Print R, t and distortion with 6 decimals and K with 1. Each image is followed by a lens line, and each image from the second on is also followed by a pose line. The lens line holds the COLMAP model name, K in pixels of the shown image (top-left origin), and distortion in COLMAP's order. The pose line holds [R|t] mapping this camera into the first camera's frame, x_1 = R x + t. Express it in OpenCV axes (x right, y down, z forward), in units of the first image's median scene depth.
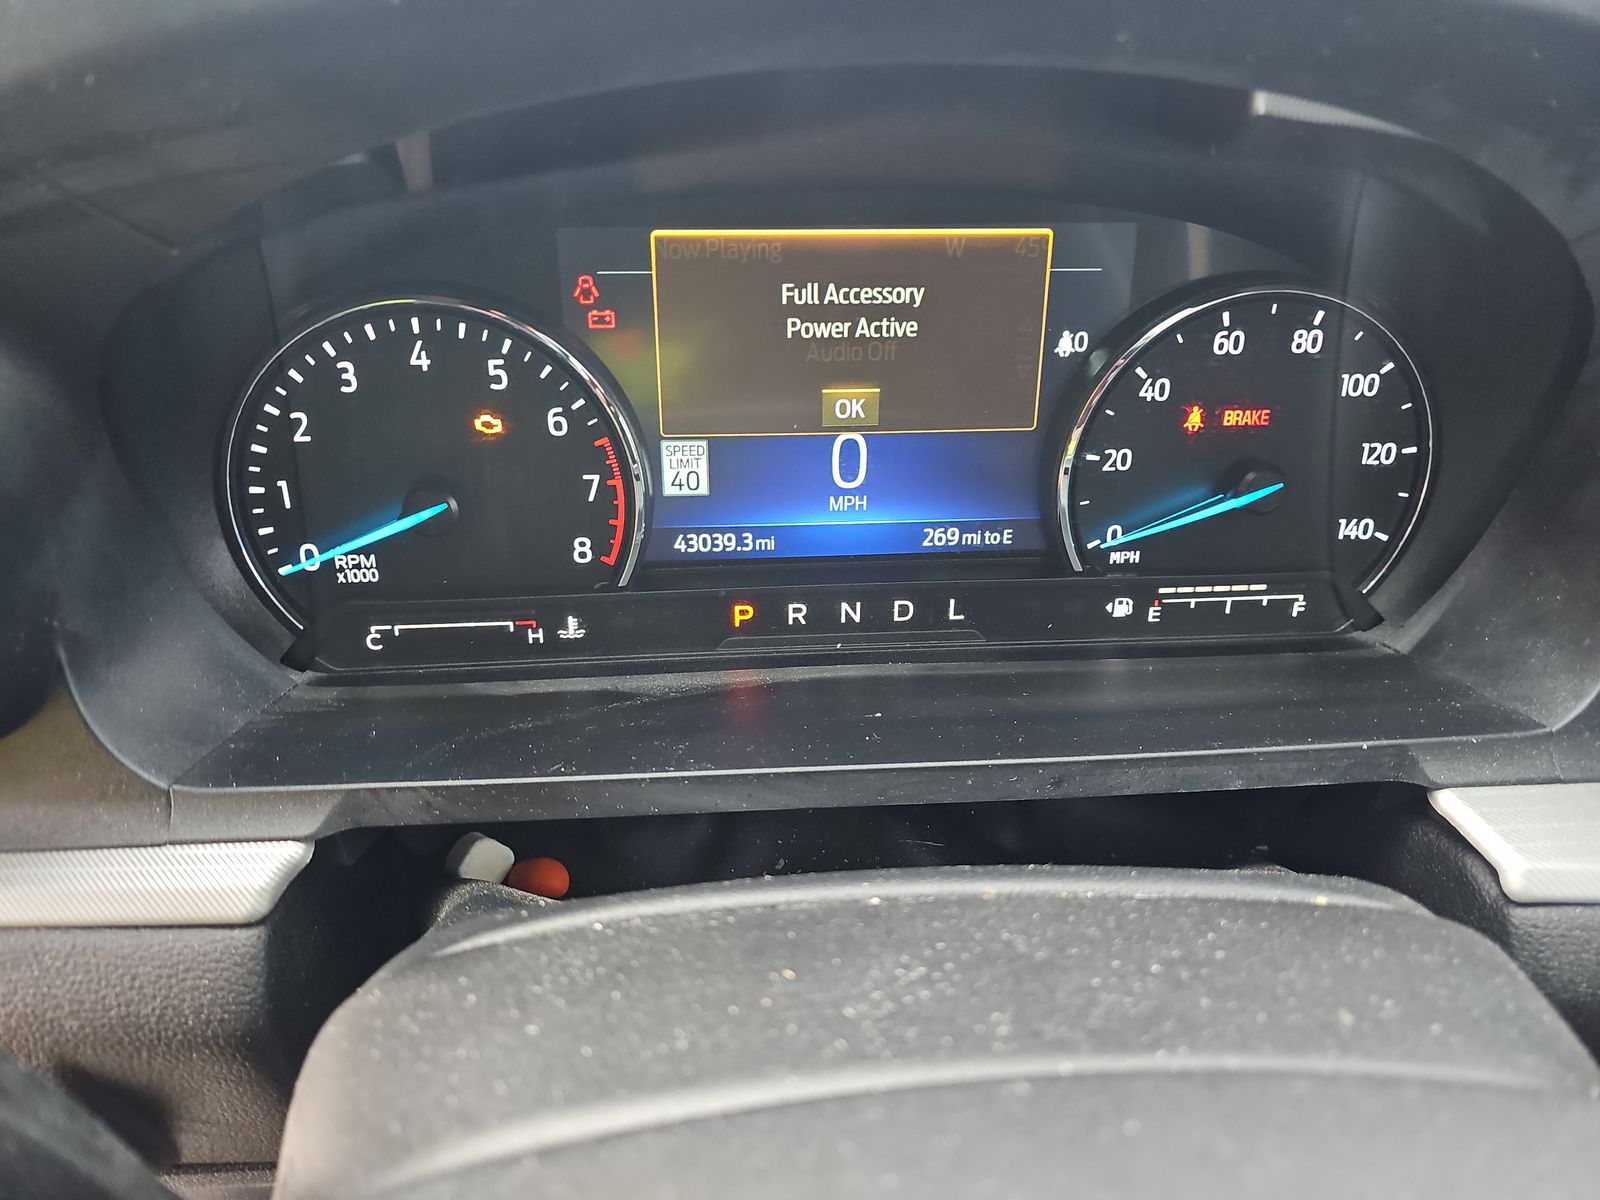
lens RADIAL K [[1052.7, 0, 793.4], [0, 1052.7, 603.2], [0, 0, 1]] dist [0.023742, -0.002387]
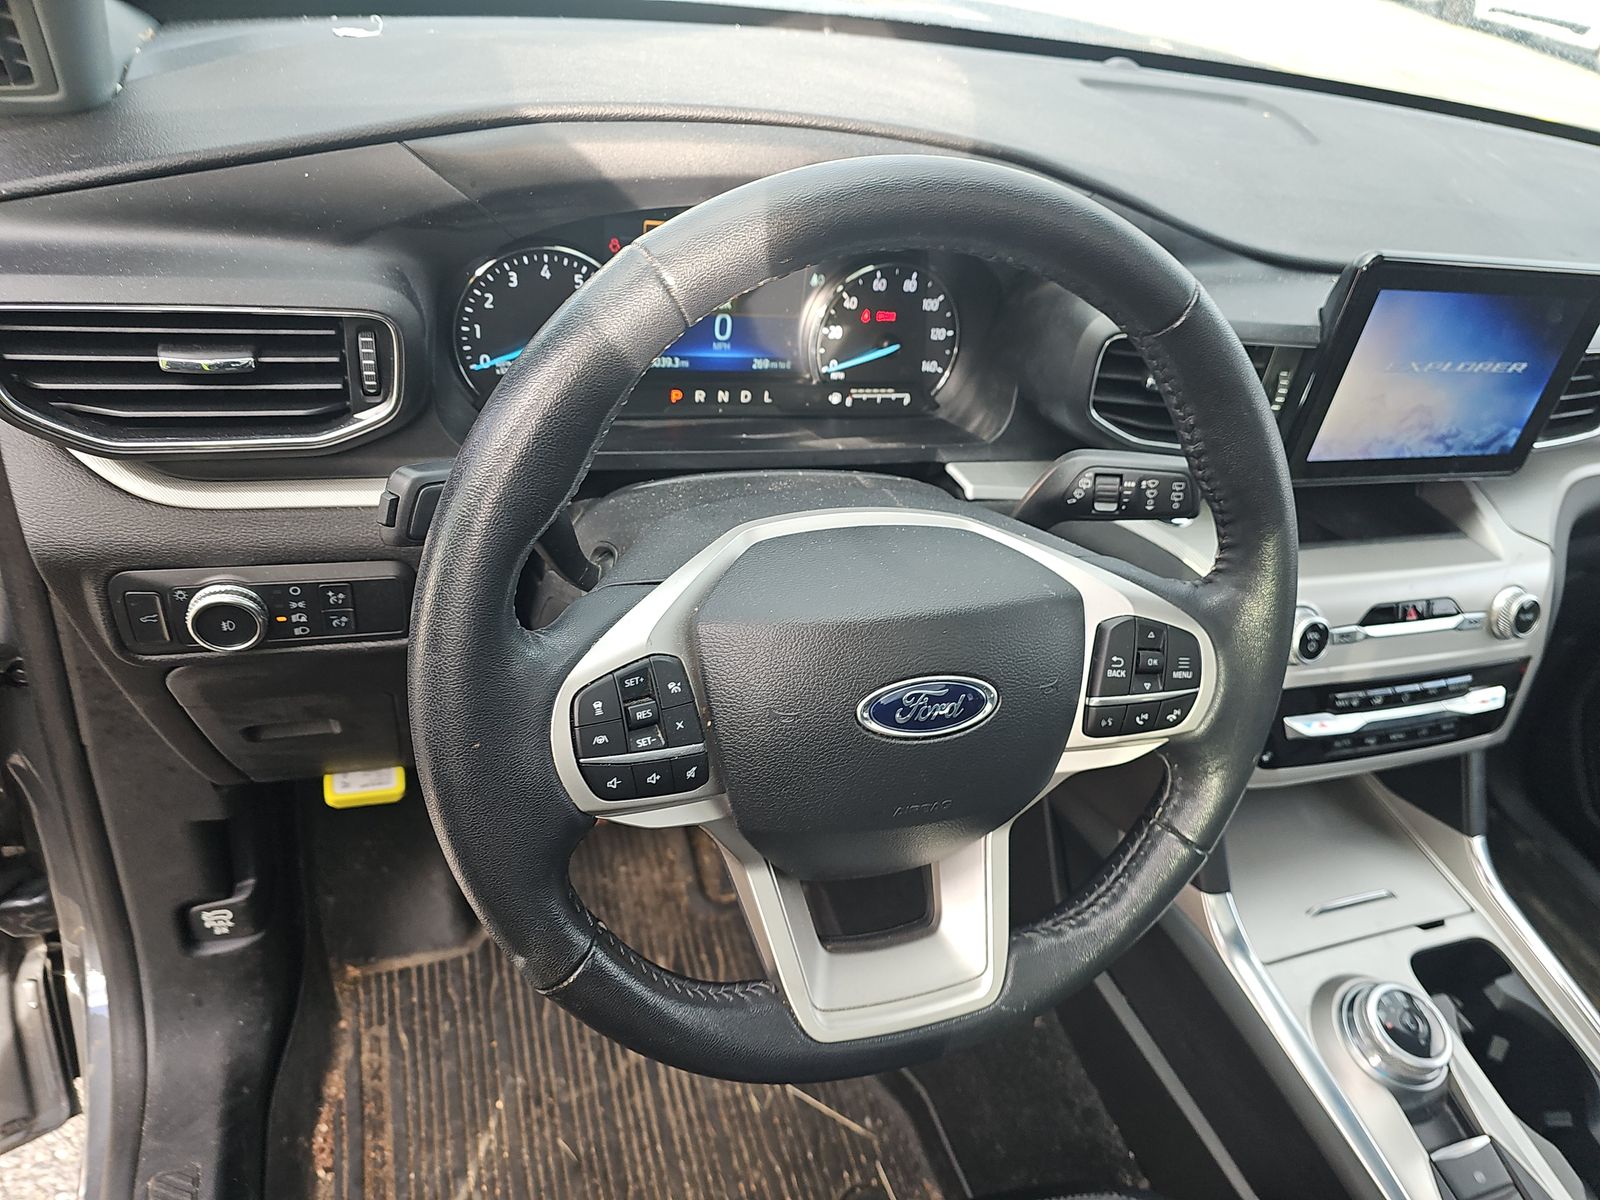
lens RADIAL K [[1052.7, 0, 807.1], [0, 1052.7, 602.5], [0, 0, 1]] dist [0.023742, -0.002387]
pose [[0.954235, -0.032511, 0.297286, -0.466046], [-0.005900, 0.991833, 0.127403, 0.160583], [-0.299000, -0.123326, 0.946250, -1.264149]]
